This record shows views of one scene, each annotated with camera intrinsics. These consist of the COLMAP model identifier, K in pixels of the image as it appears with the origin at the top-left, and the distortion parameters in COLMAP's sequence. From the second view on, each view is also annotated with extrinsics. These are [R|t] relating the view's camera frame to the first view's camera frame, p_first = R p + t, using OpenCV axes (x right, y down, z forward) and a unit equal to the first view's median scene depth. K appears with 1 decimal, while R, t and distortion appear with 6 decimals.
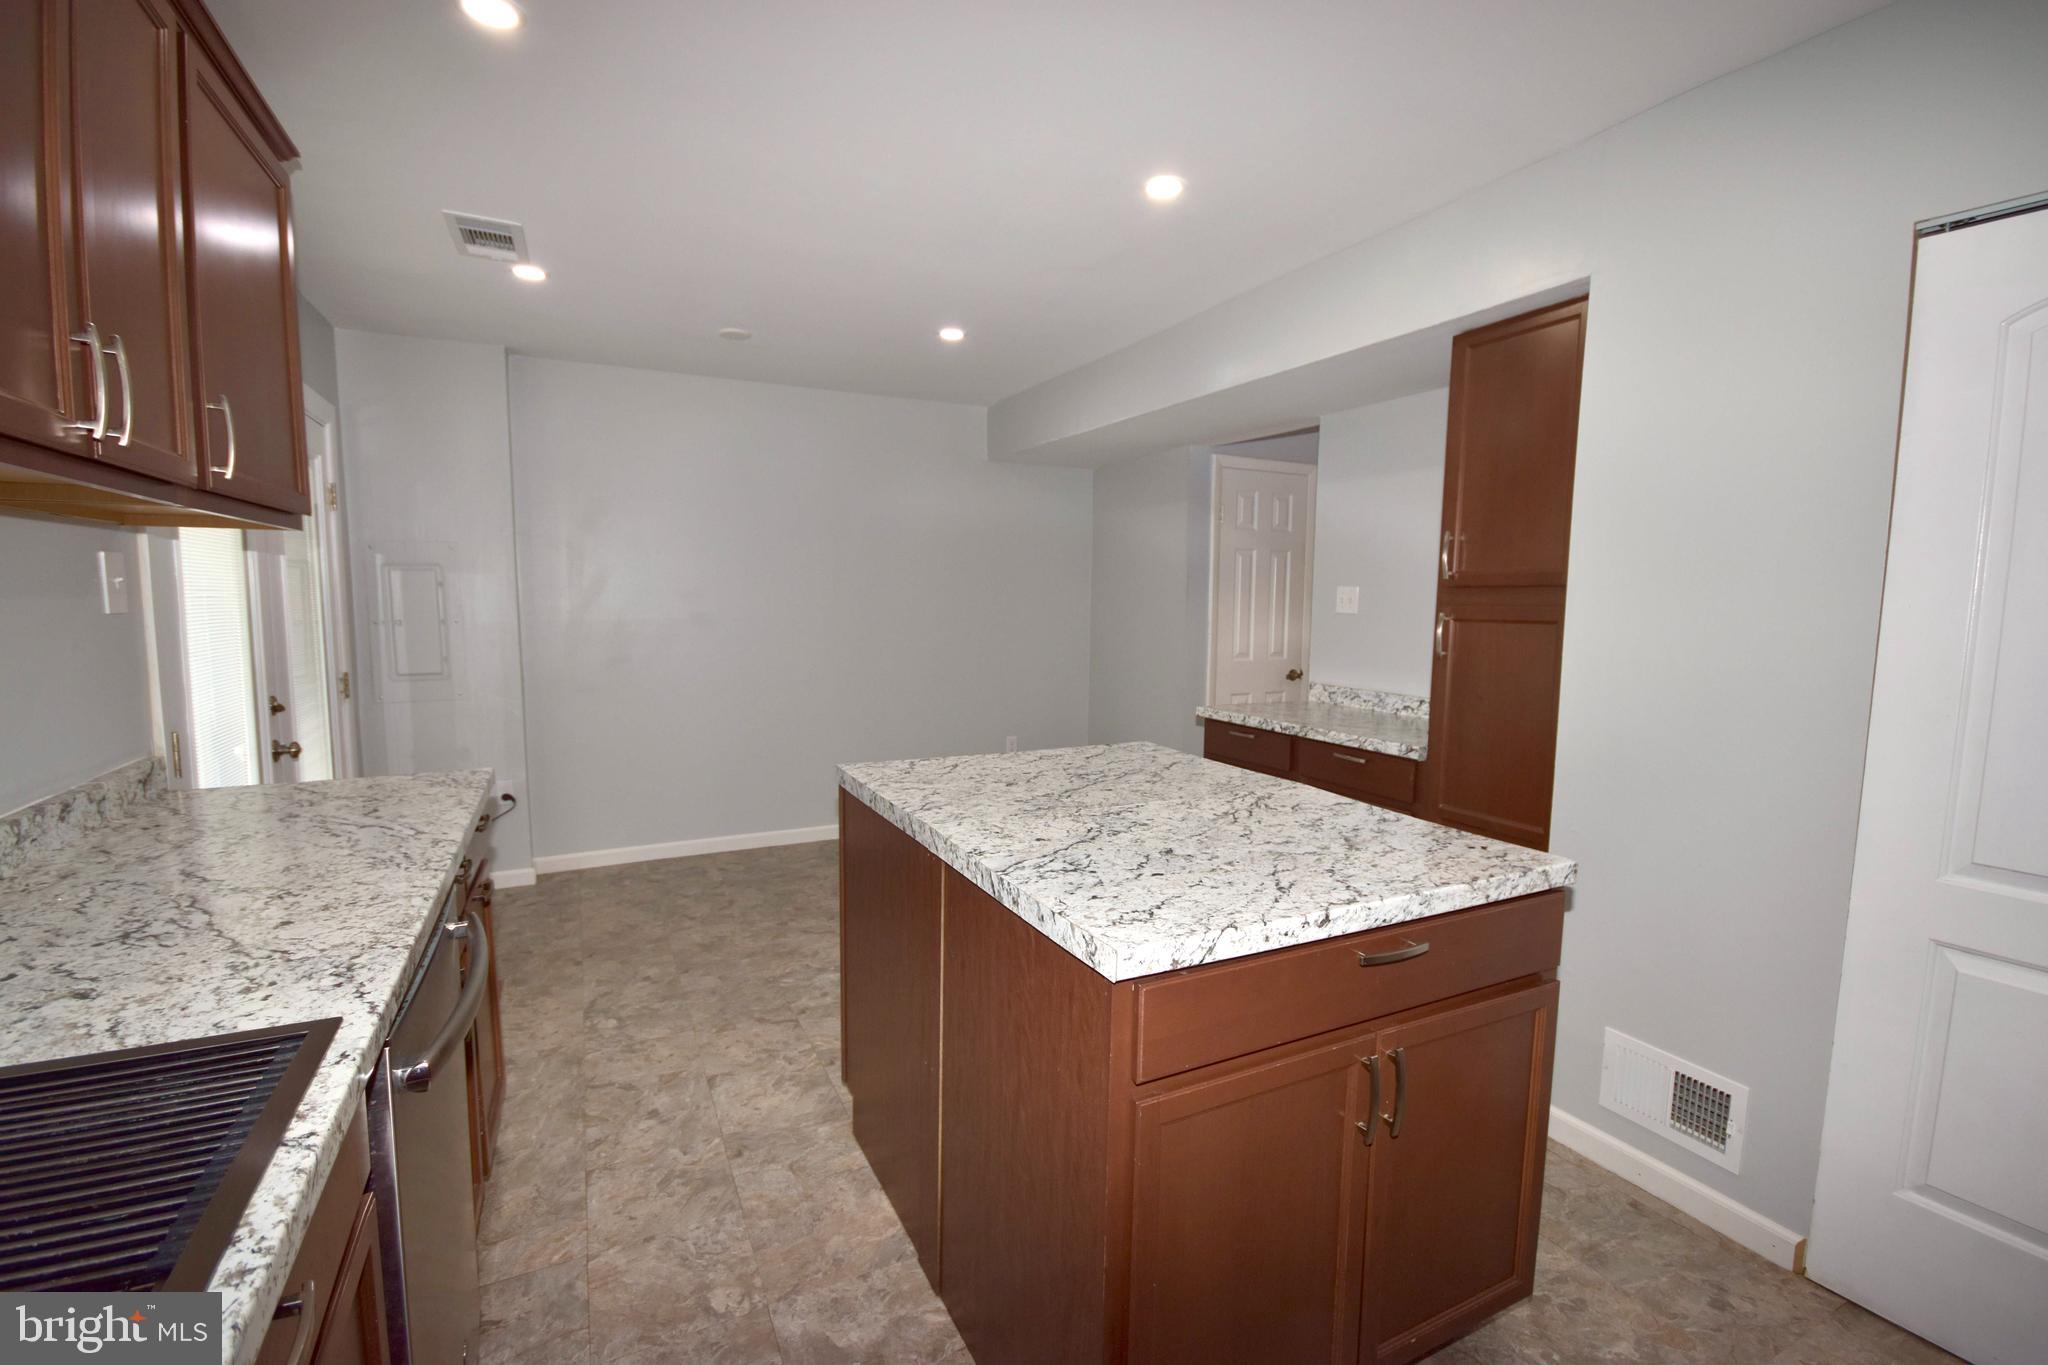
lens RADIAL K [[898.3, 0, 1030.2], [0, 898.3, 687.7], [0, 0, 1]] dist [-0.002311, -0.000346]
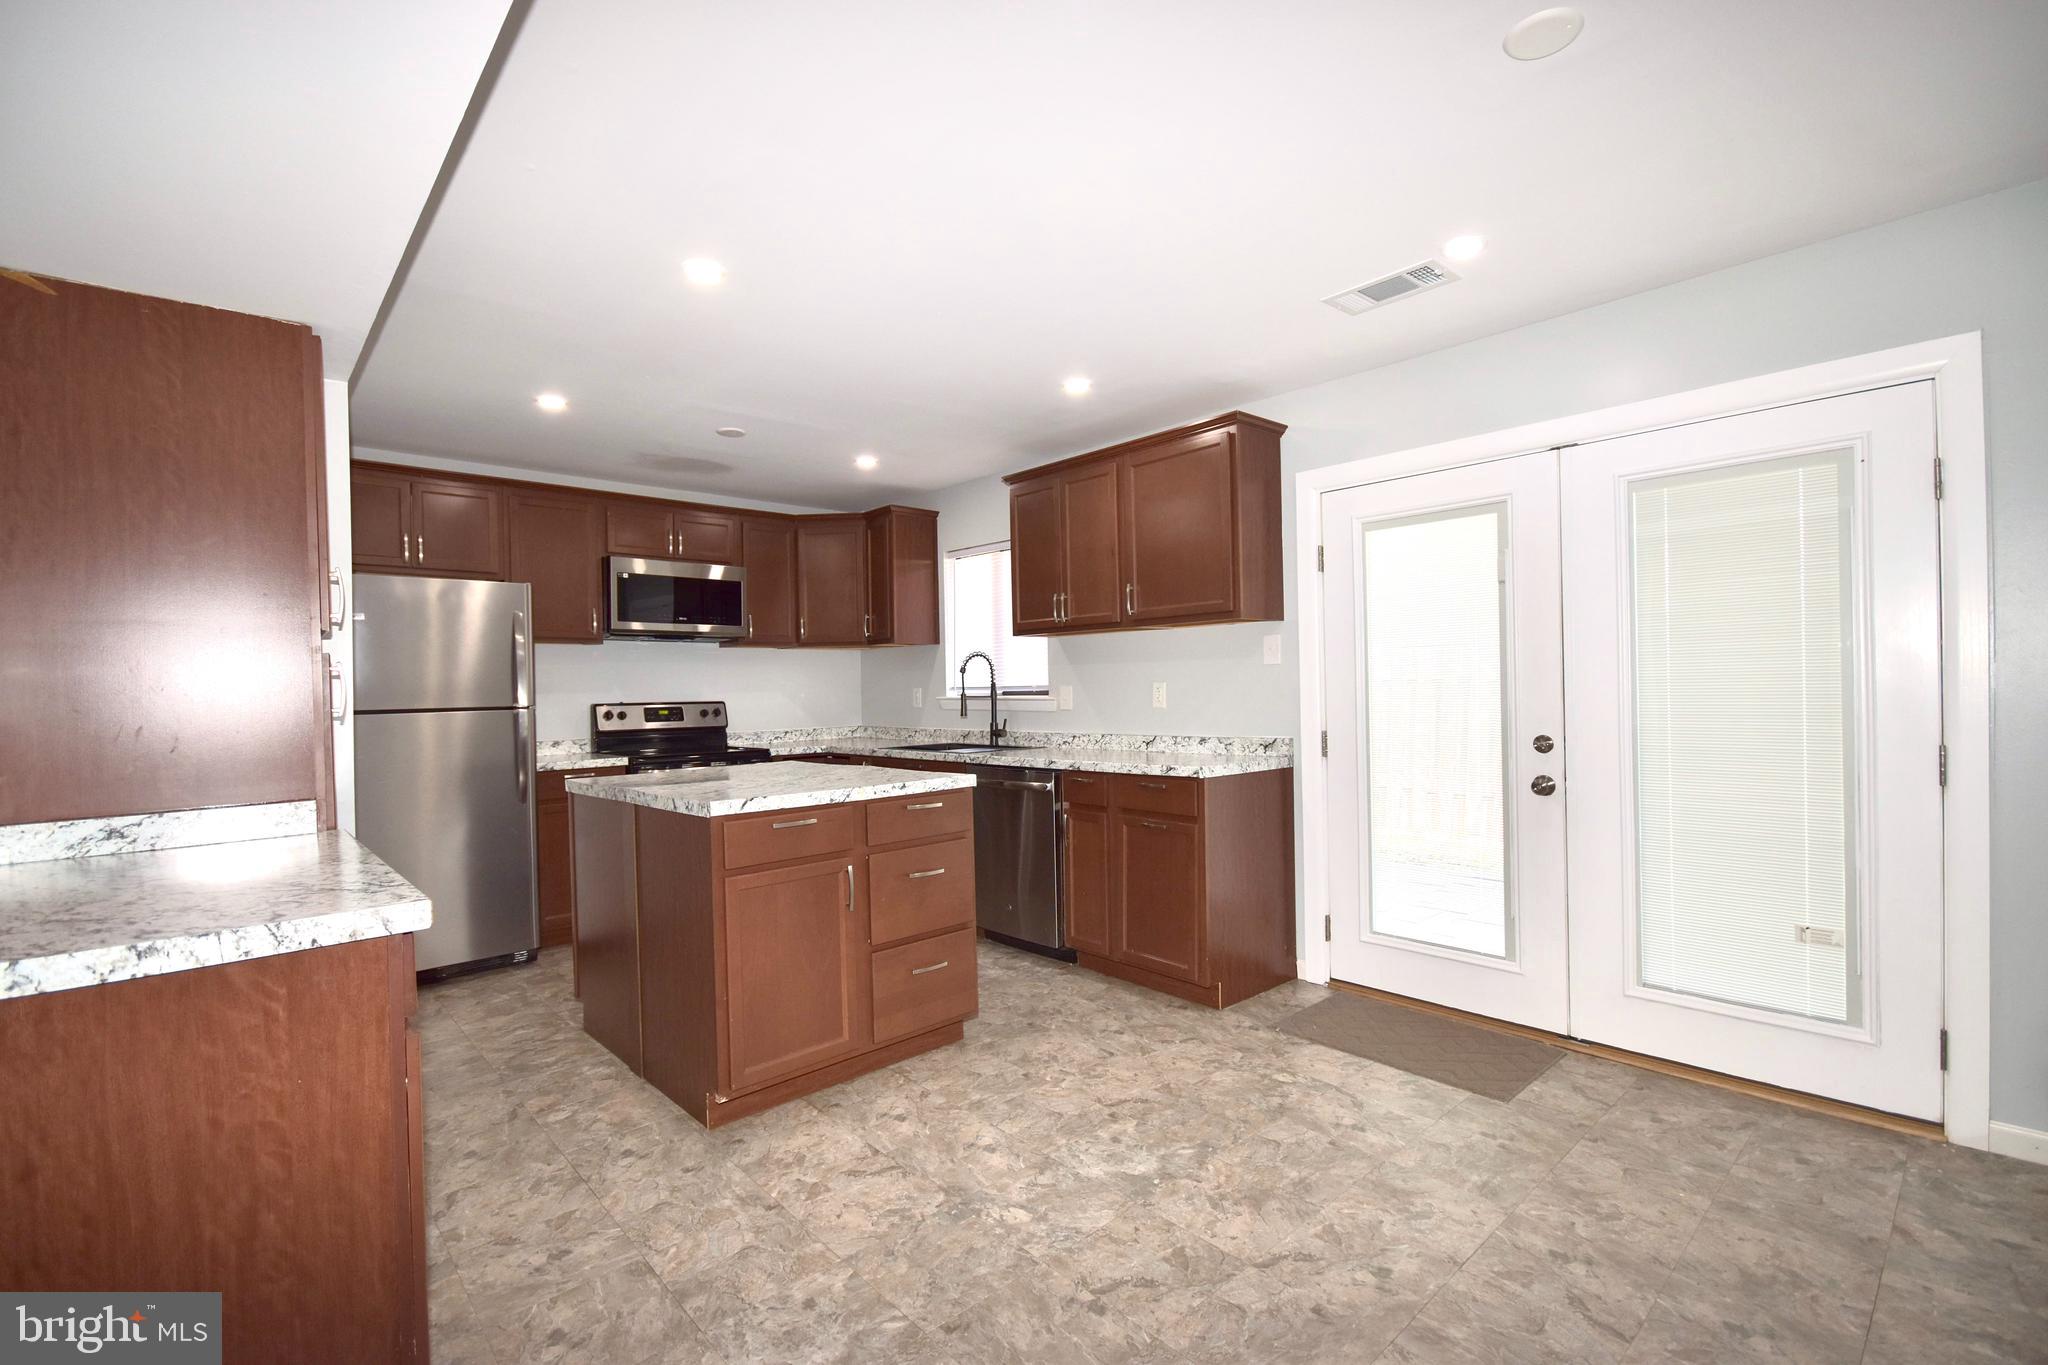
lens RADIAL K [[898.3, 0, 1036.3], [0, 898.3, 692.5], [0, 0, 1]] dist [-0.002311, -0.000346]
pose [[-0.960909, 0.010702, -0.276656, 0.073442], [-0.016965, 0.995099, 0.097418, -0.176105], [0.276342, 0.098304, -0.956018, 2.361076]]
